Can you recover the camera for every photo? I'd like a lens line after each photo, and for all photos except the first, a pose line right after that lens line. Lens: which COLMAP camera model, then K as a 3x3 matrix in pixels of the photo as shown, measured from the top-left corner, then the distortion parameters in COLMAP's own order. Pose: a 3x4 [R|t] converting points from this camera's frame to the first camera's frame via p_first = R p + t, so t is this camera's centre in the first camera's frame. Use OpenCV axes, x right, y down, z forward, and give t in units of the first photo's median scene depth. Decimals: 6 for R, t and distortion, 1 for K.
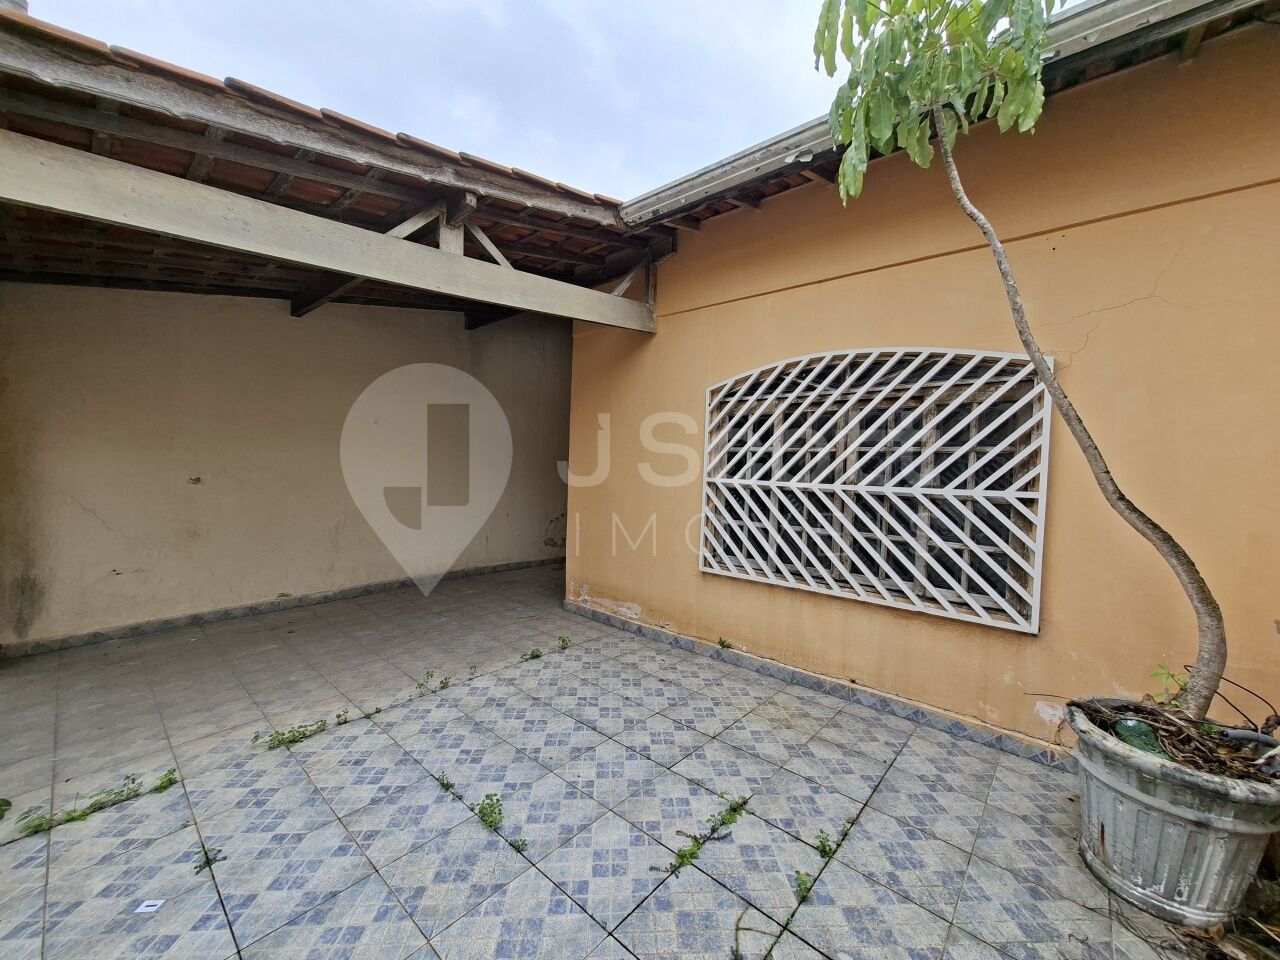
lens RADIAL K [[503.9, 0, 642.6], [0, 503.9, 486.7], [0, 0, 1]] dist [-0.005606, 0.001424]
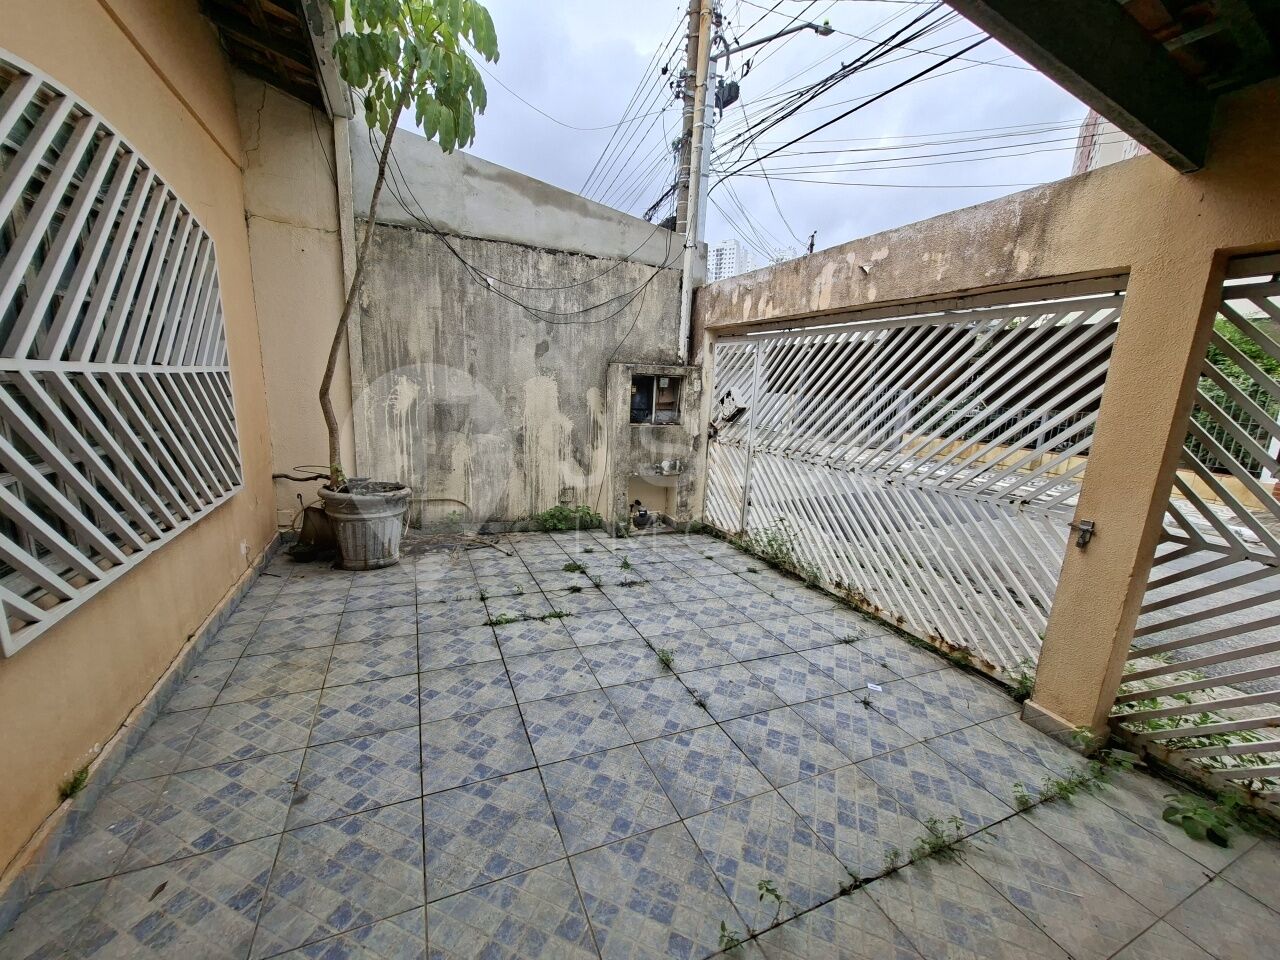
lens RADIAL K [[503.9, 0, 643.3], [0, 503.9, 486.6], [0, 0, 1]] dist [-0.005606, 0.001424]
pose [[-0.908388, -0.160190, 0.386226, -0.509643], [-0.067218, 0.967635, 0.243238, -0.060004], [-0.412690, 0.194993, -0.889755, 1.570301]]
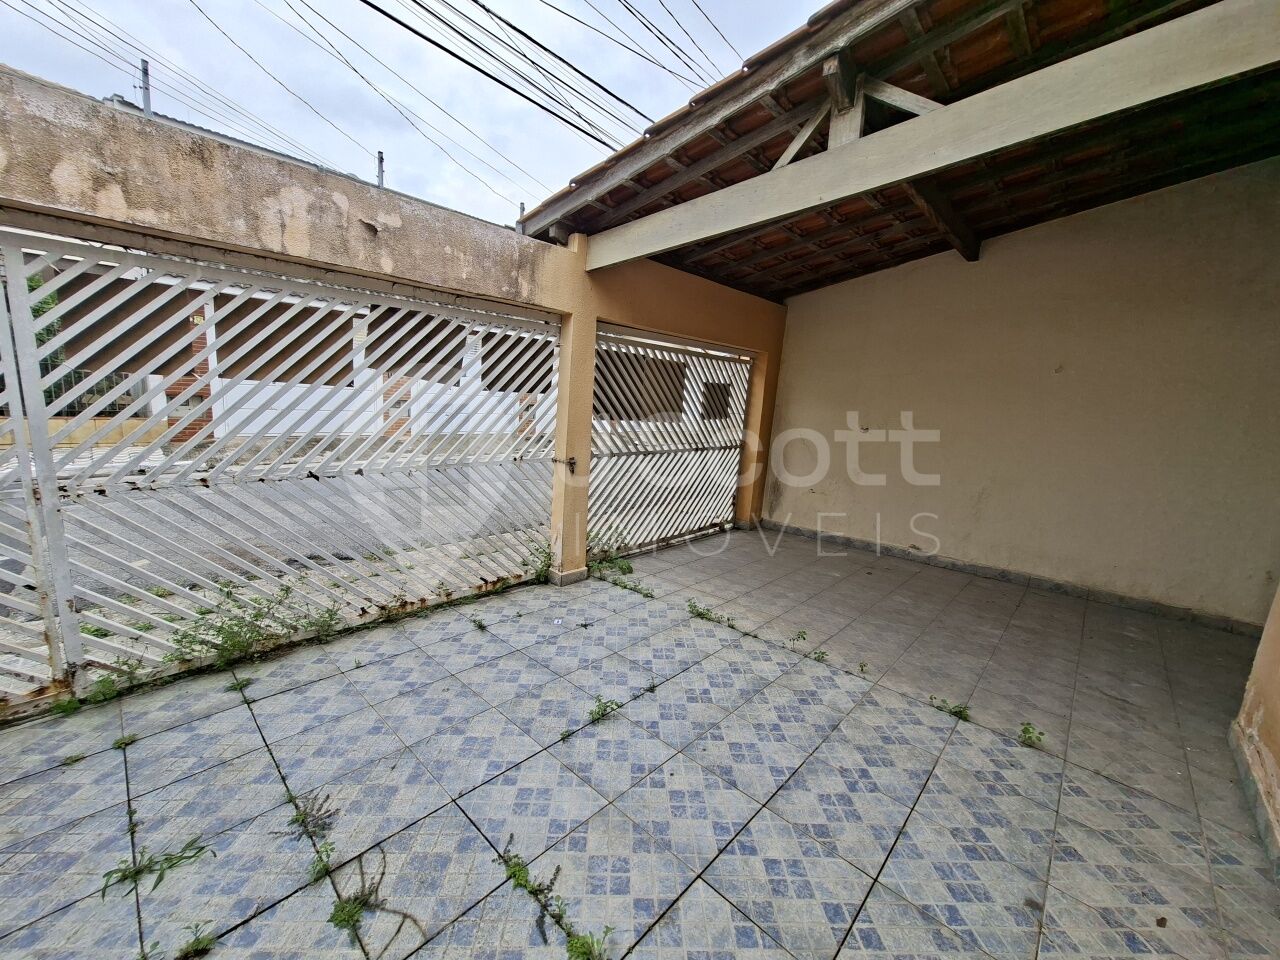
lens RADIAL K [[503.9, 0, 639.9], [0, 503.9, 484.8], [0, 0, 1]] dist [-0.005606, 0.001424]
pose [[-0.030046, 0.144980, -0.988978, 0.548684], [-0.099184, 0.984109, 0.147279, -0.011978], [0.994615, 0.102516, -0.015189, 0.794047]]
